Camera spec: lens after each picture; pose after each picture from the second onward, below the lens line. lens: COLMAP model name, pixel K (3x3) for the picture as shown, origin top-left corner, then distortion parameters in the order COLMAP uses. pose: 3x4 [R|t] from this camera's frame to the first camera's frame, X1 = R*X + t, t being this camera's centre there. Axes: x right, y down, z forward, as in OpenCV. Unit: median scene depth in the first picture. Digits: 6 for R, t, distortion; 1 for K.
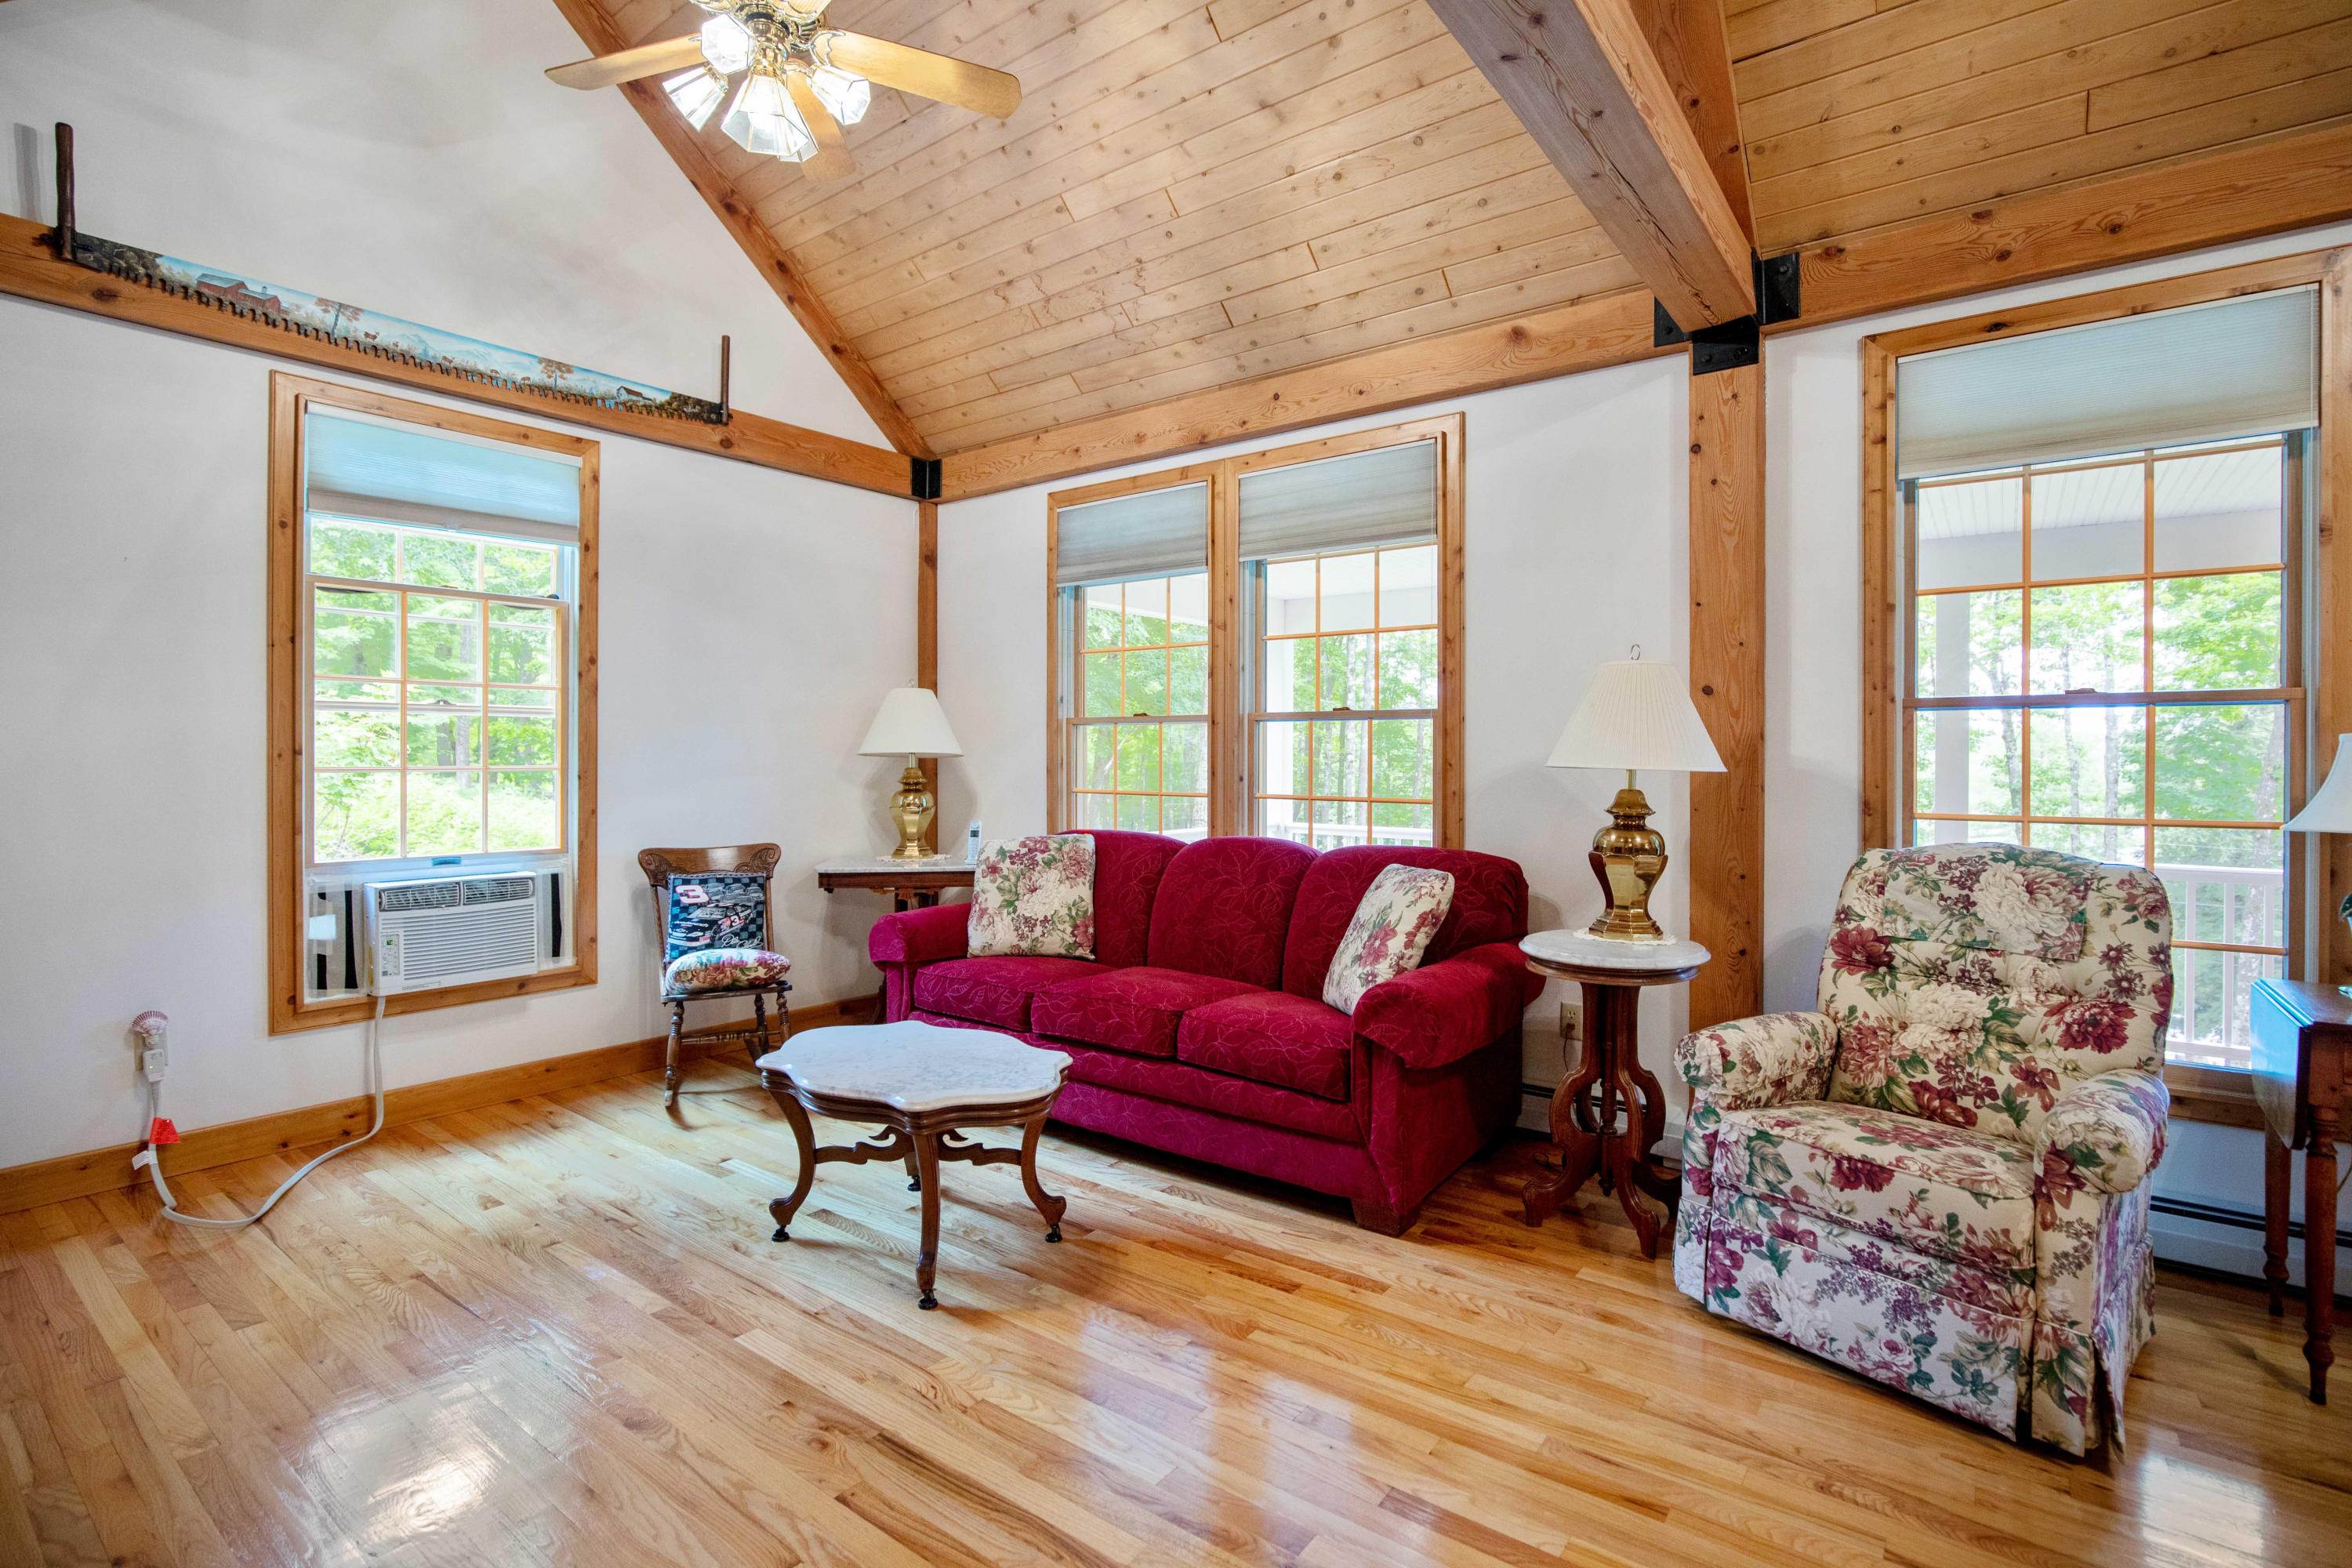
lens RADIAL K [[1083.4, 0, 1204.0], [0, 1083.4, 777.3], [0, 0, 1]] dist [-0.010365, 0.000089]
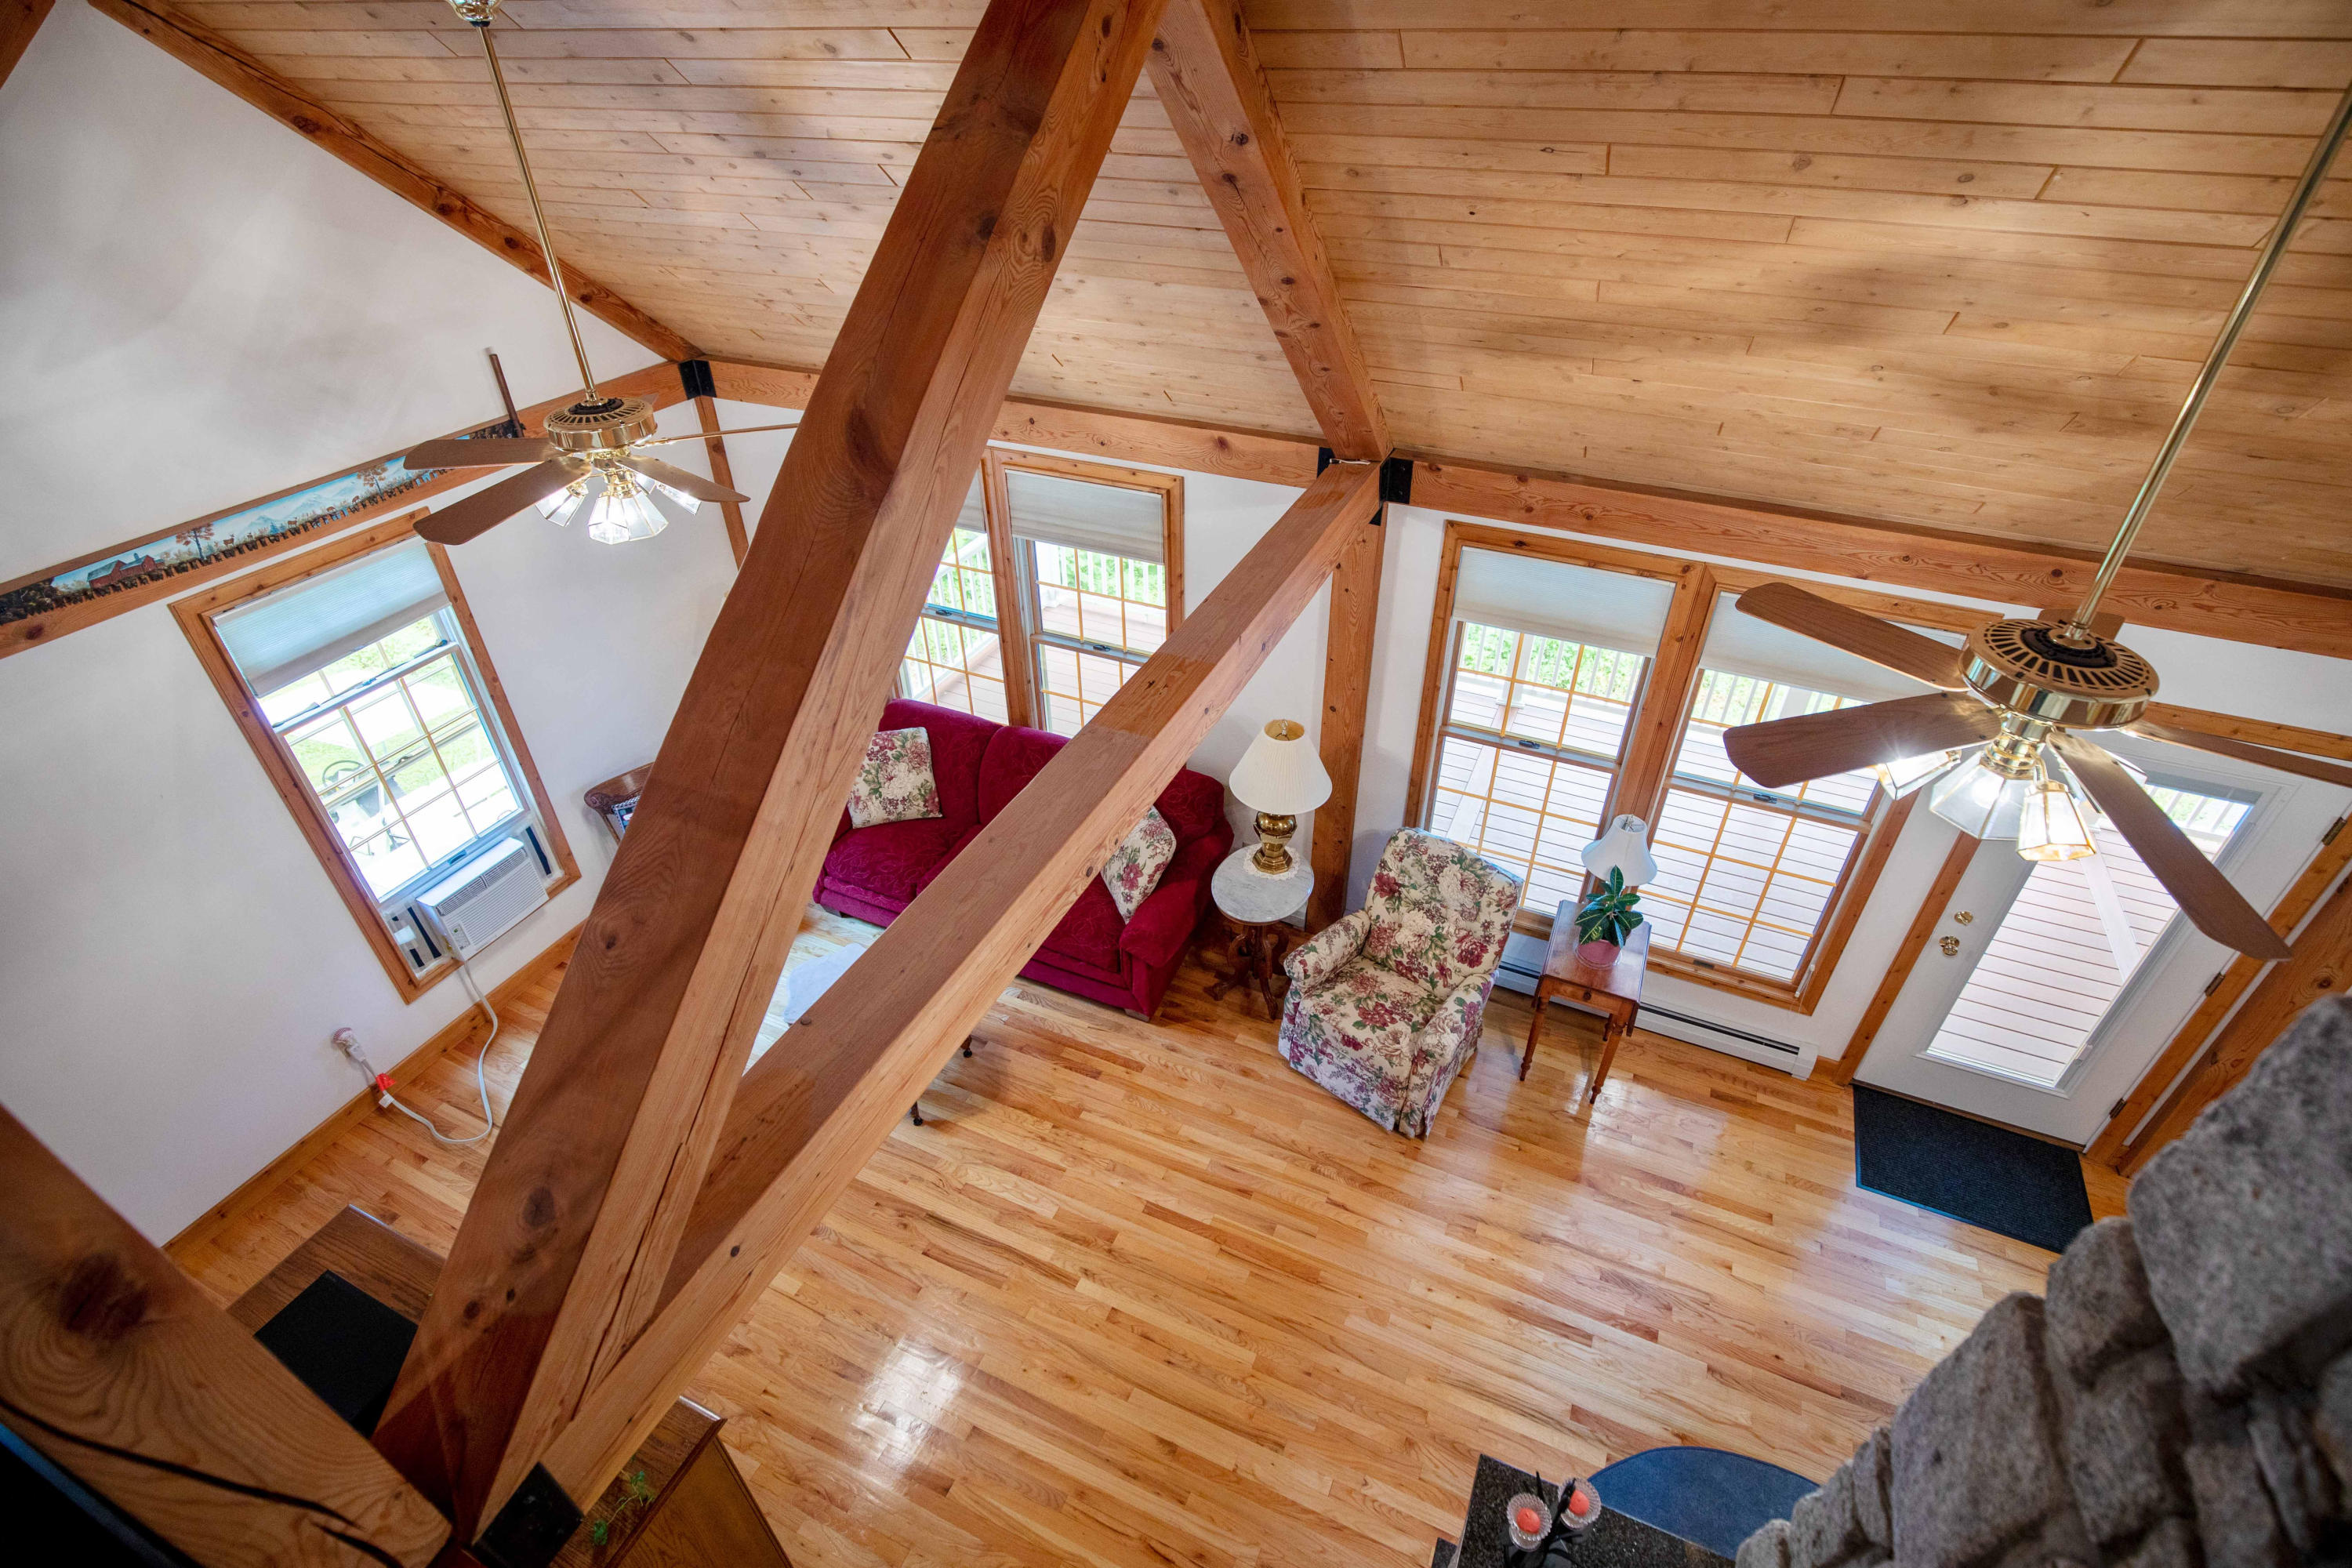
lens RADIAL K [[1067.2, 0, 1191.6], [0, 1067.2, 770.2], [0, 0, 1]] dist [0.002217, 0.000157]
pose [[0.977084, -0.123555, 0.173325, -0.019559], [0.003716, 0.824063, 0.566485, -1.032529], [-0.212823, -0.552859, 0.805638, -0.302942]]
